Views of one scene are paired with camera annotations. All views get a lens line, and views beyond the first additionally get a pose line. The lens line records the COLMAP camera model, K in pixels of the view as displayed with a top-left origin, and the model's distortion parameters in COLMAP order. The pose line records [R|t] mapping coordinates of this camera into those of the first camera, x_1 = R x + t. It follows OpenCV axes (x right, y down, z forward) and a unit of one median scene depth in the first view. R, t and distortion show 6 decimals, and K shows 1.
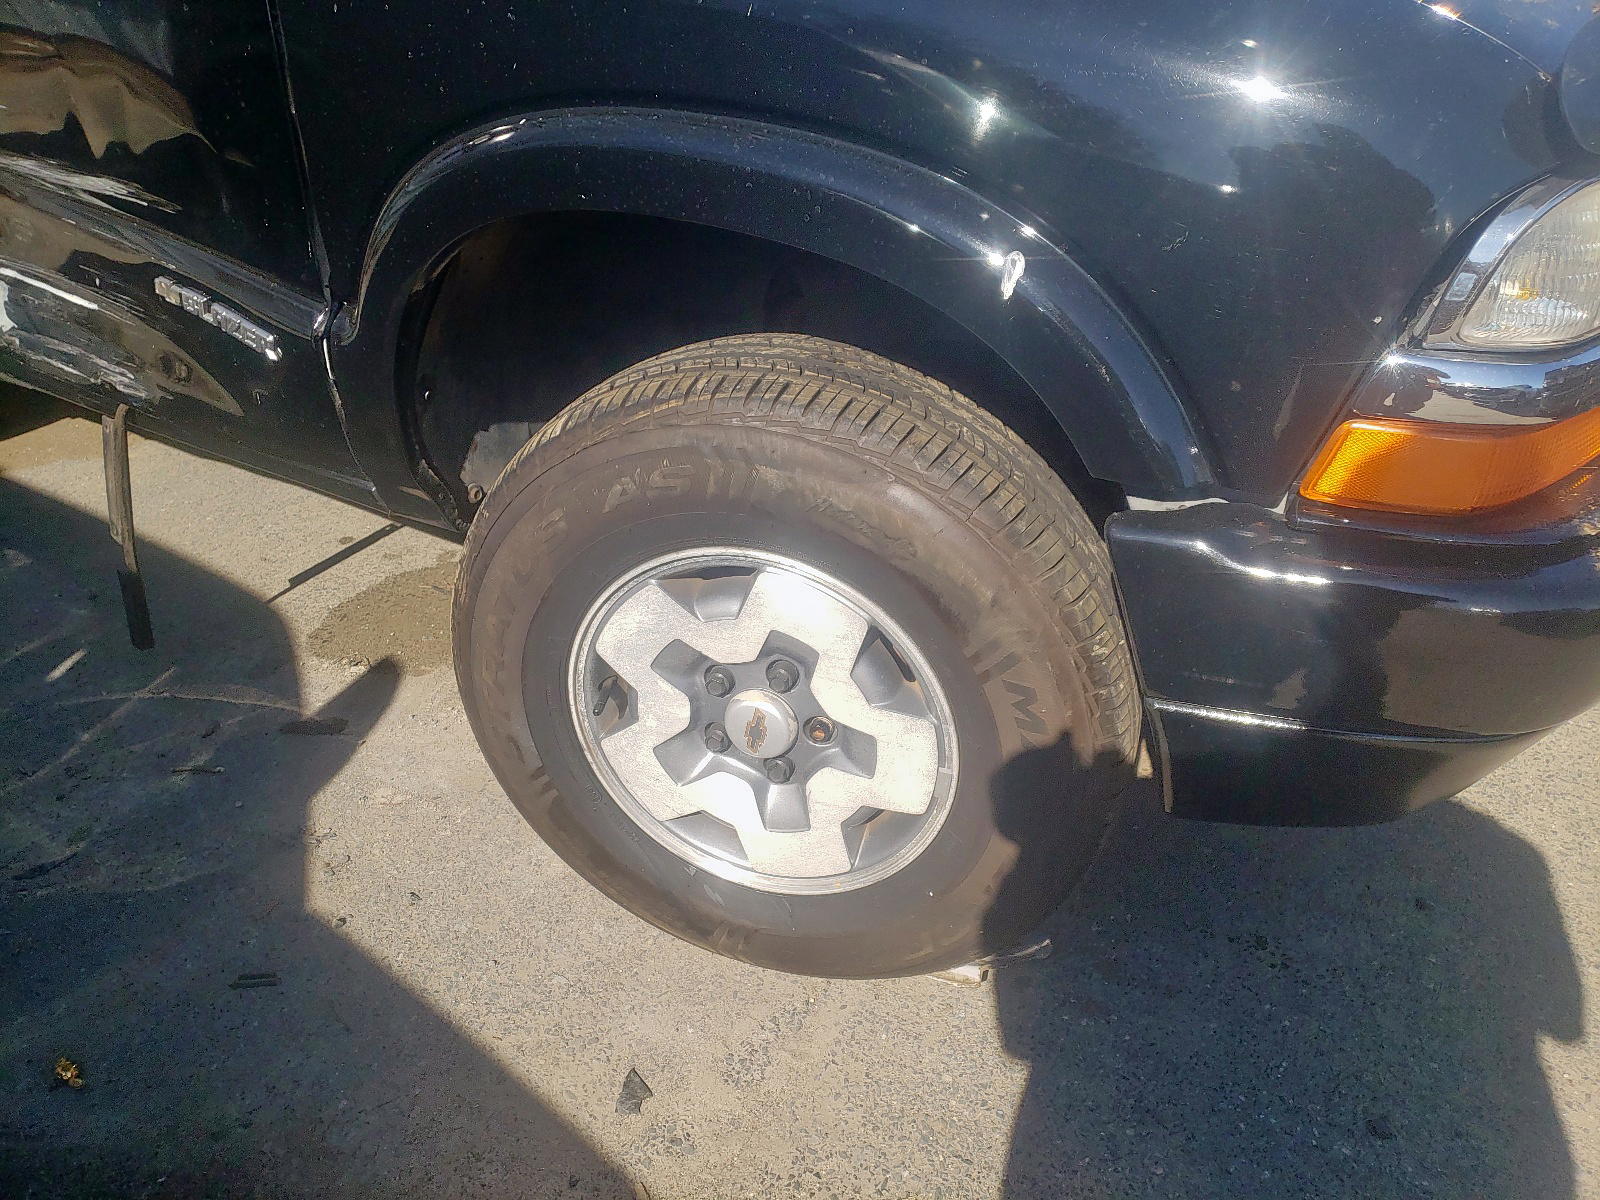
lens RADIAL K [[1190.0, 0, 747.4], [0, 1190.0, 594.8], [0, 0, 1]] dist [0.006956, 0.007871]
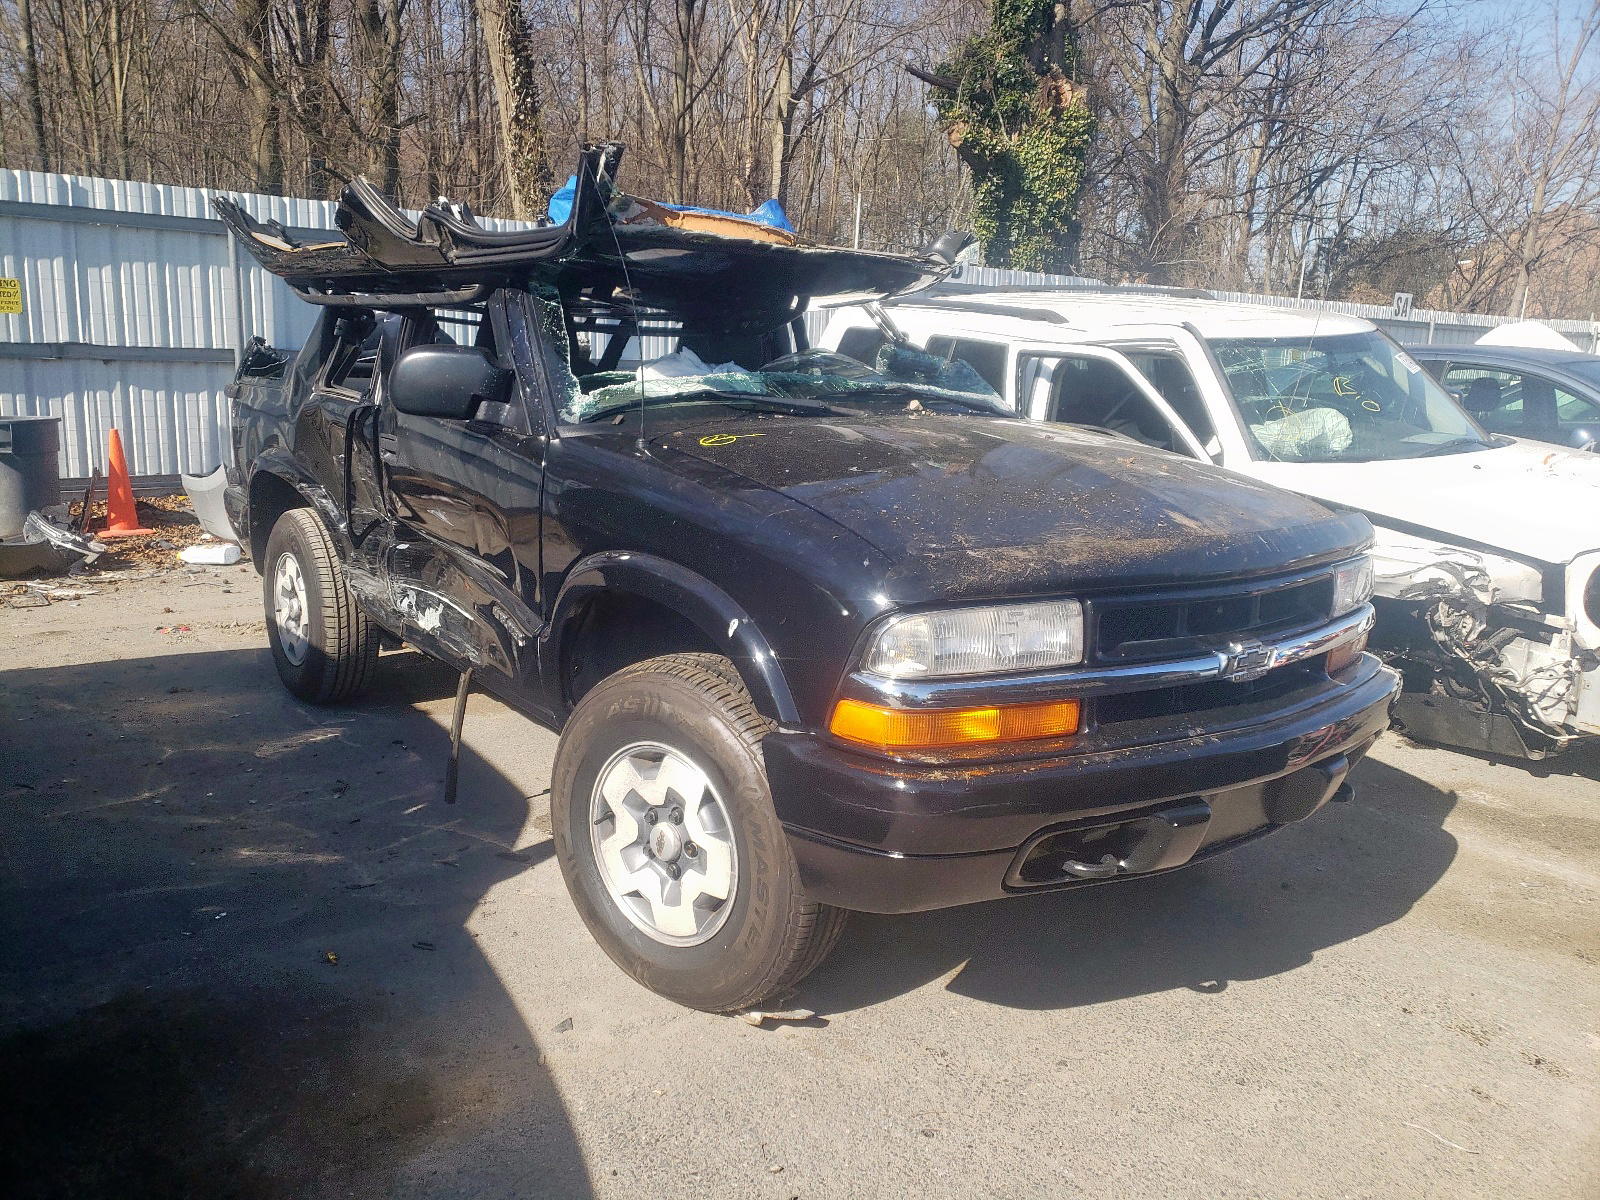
lens RADIAL K [[1190.0, 0, 747.4], [0, 1190.0, 594.8], [0, 0, 1]] dist [0.006956, 0.007871]
pose [[0.923967, 0.100262, -0.369097, 0.811689], [-0.219108, 0.929737, -0.295940, 0.279001], [0.313492, 0.354311, 0.881014, -0.829956]]
